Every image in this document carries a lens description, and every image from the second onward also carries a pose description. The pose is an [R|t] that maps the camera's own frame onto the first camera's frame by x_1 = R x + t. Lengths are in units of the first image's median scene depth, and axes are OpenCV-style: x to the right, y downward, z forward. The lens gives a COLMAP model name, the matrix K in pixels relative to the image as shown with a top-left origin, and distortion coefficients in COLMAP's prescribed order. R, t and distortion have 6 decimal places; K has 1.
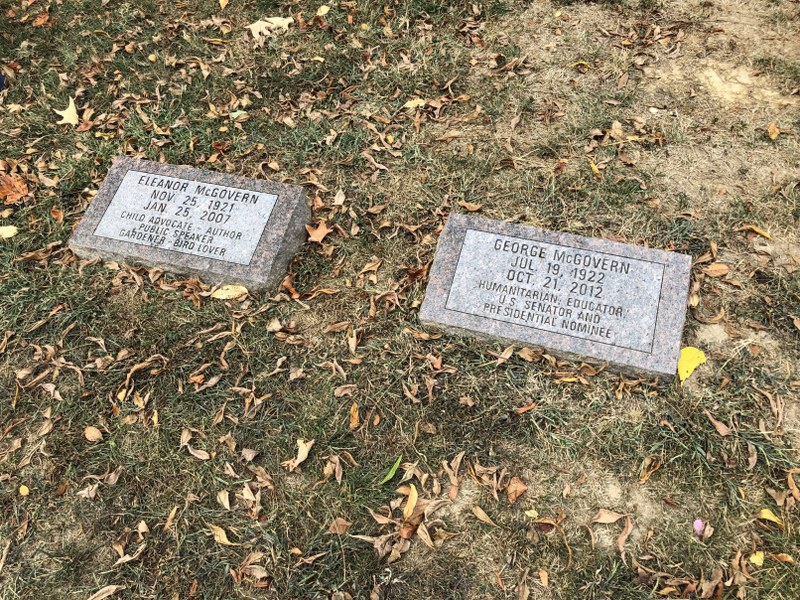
lens RADIAL K [[644.9, 0, 395.0], [0, 644.9, 301.2], [0, 0, 1]] dist [-0.013634, 0.018369]
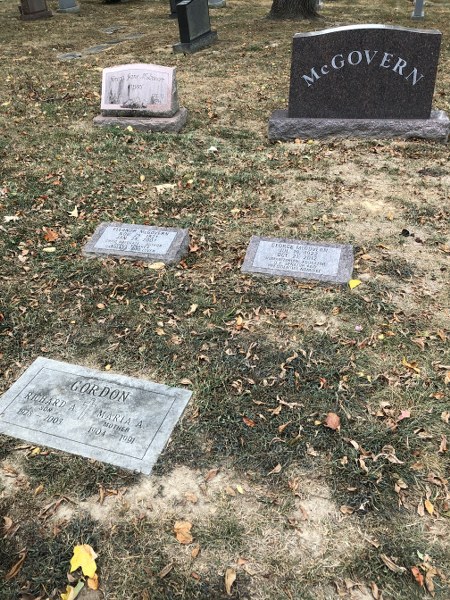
lens RADIAL K [[483.7, 0, 227.9], [0, 483.7, 299.3], [0, 0, 1]] dist [-0.013634, 0.018369]
pose [[0.998889, 0.011931, 0.045596, -0.077085], [0.003727, 0.944401, -0.328775, 0.619156], [-0.046983, 0.328580, 0.943307, -0.544070]]
